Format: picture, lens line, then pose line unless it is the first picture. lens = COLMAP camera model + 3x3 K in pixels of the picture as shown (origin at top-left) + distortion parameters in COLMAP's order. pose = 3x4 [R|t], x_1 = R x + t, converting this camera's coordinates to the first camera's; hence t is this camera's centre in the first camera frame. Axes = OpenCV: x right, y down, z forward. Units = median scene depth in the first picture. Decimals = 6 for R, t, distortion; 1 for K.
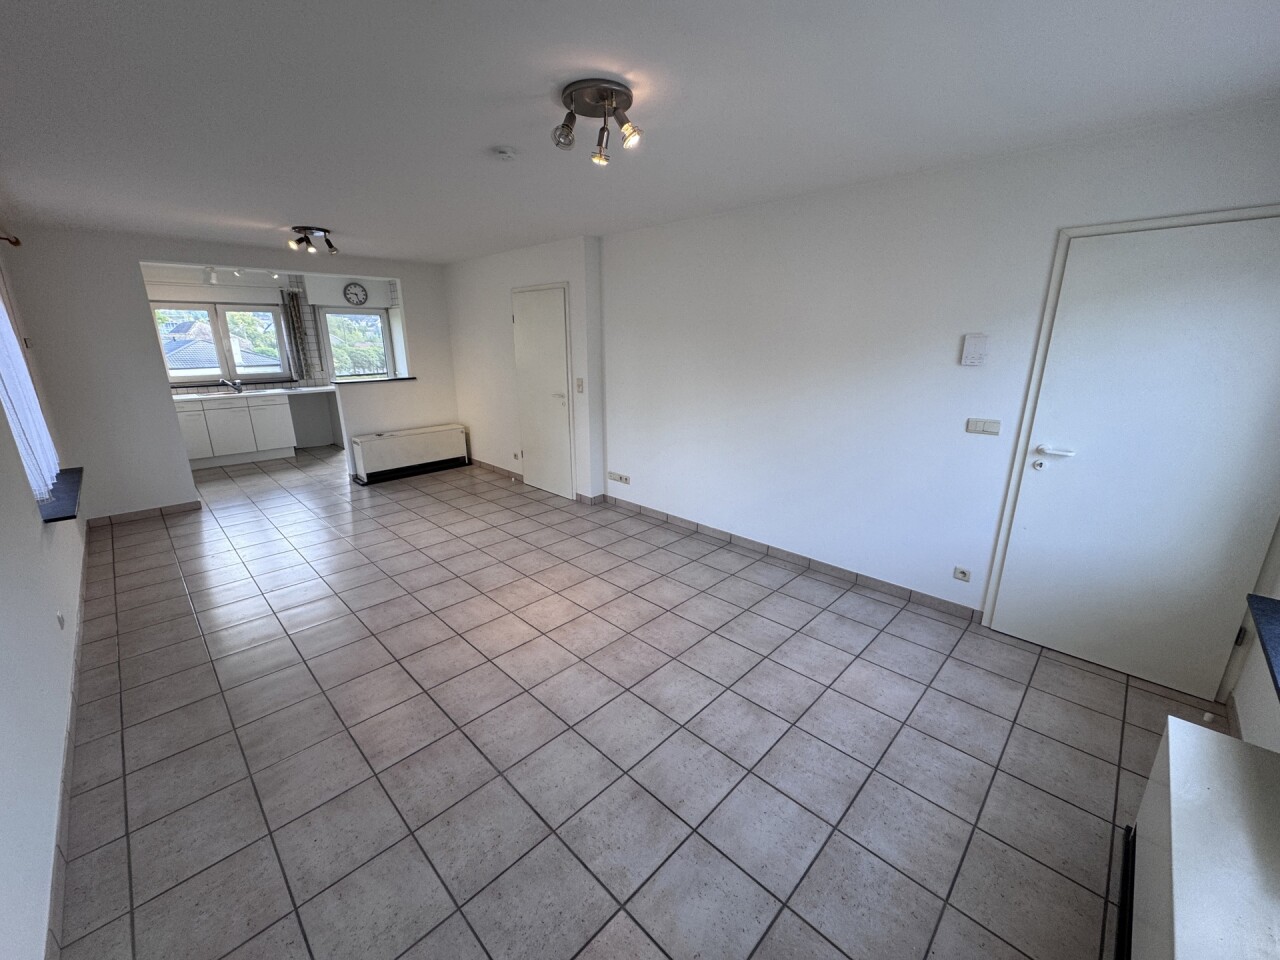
lens RADIAL K [[510.4, 0, 641.7], [0, 510.4, 480.6], [0, 0, 1]] dist [0.002343, 0.000563]
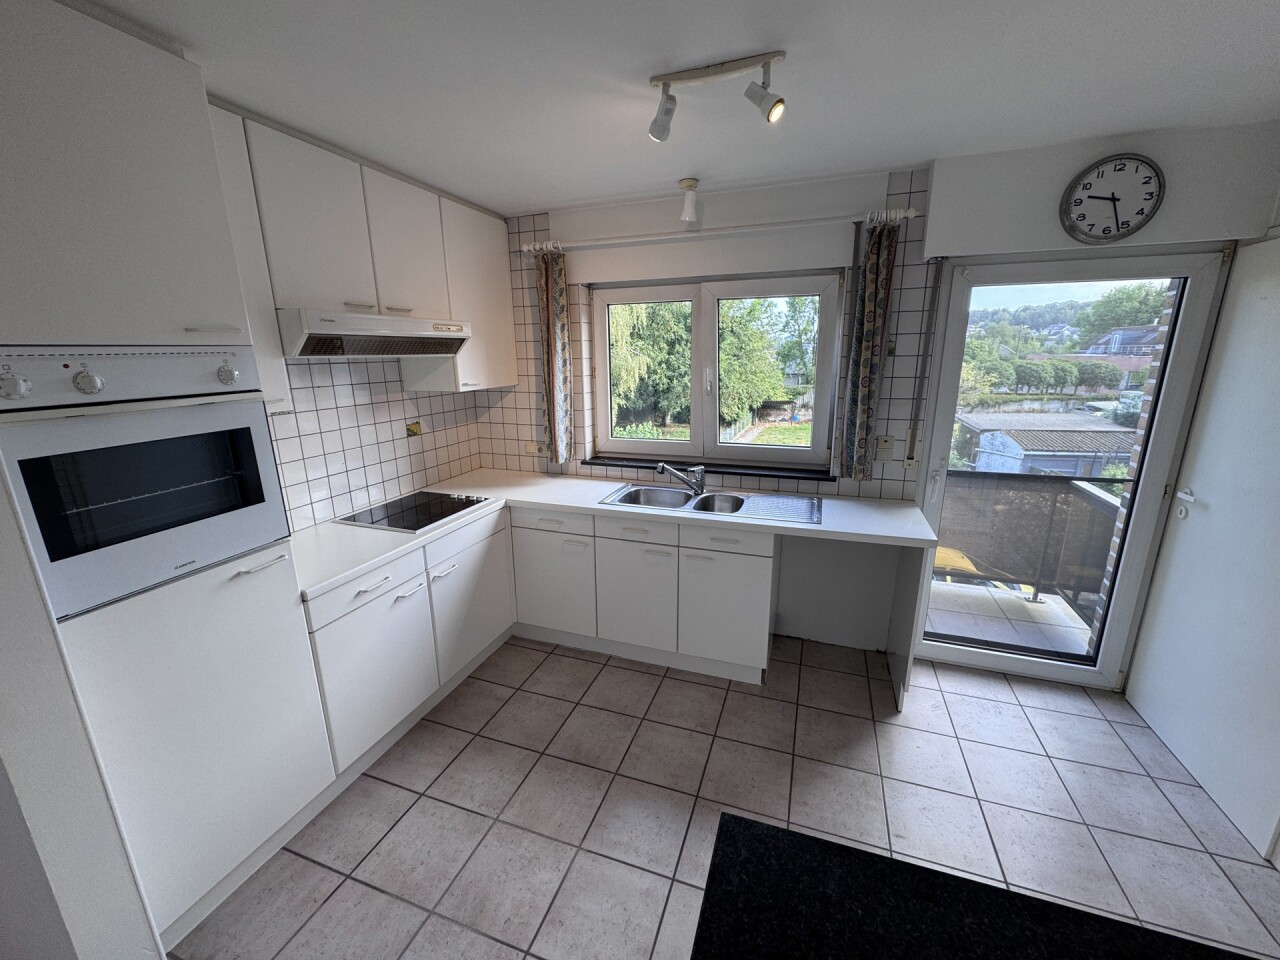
lens RADIAL K [[510.4, 0, 640.5], [0, 510.4, 481.7], [0, 0, 1]] dist [0.002343, 0.000563]
pose [[0.426979, 0.218591, -0.877443, -0.411600], [-0.234194, 0.963966, 0.126182, -0.206507], [0.873408, 0.151615, 0.462786, 0.707888]]
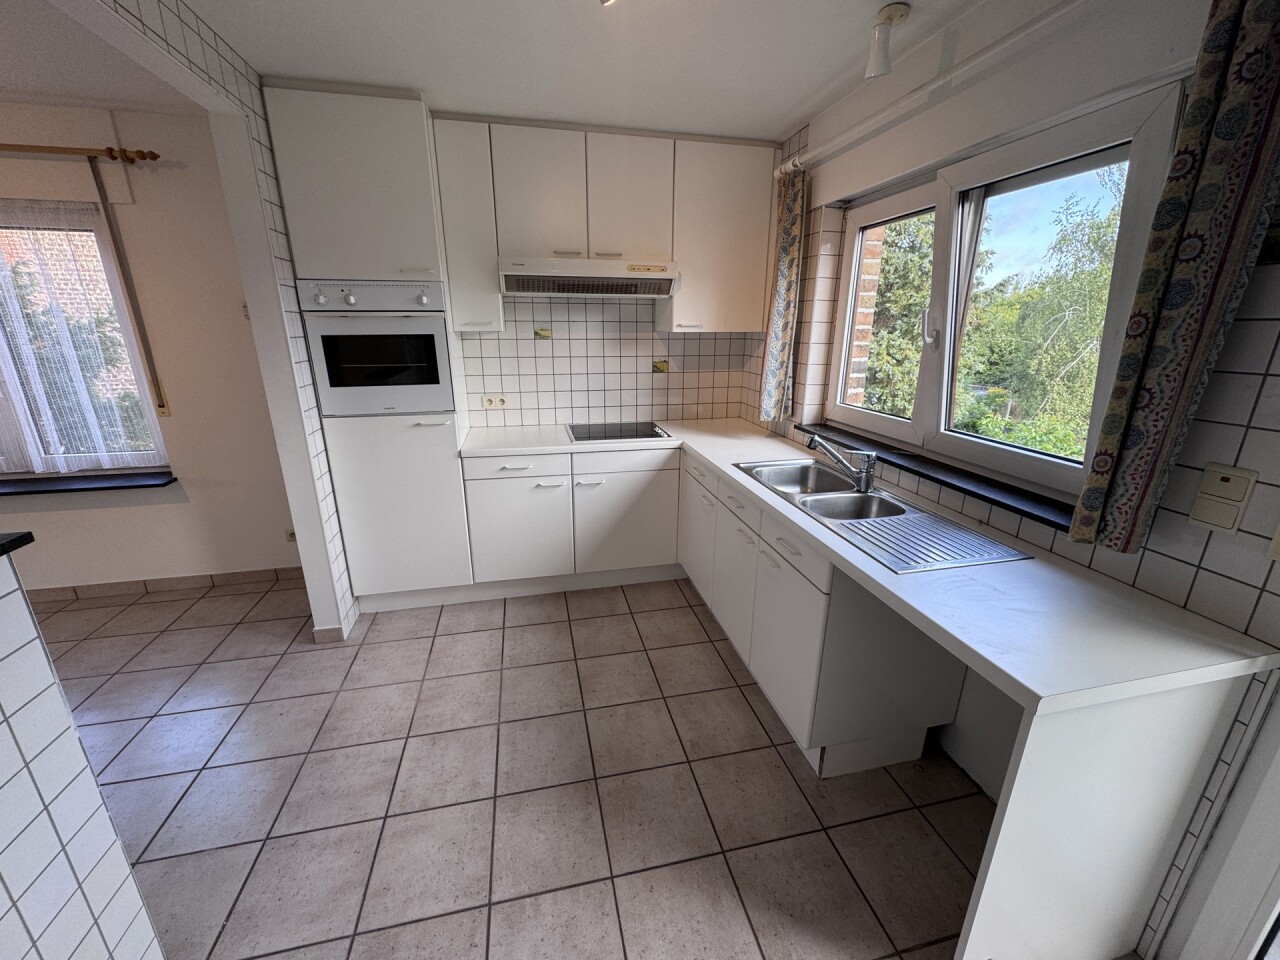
lens RADIAL K [[510.4, 0, 639.1], [0, 510.4, 481.7], [0, 0, 1]] dist [0.002343, 0.000563]
pose [[-0.538607, 0.246961, -0.805551, -0.447862], [-0.233002, 0.875136, 0.424083, -0.250097], [0.809699, 0.416109, -0.413812, 0.935659]]
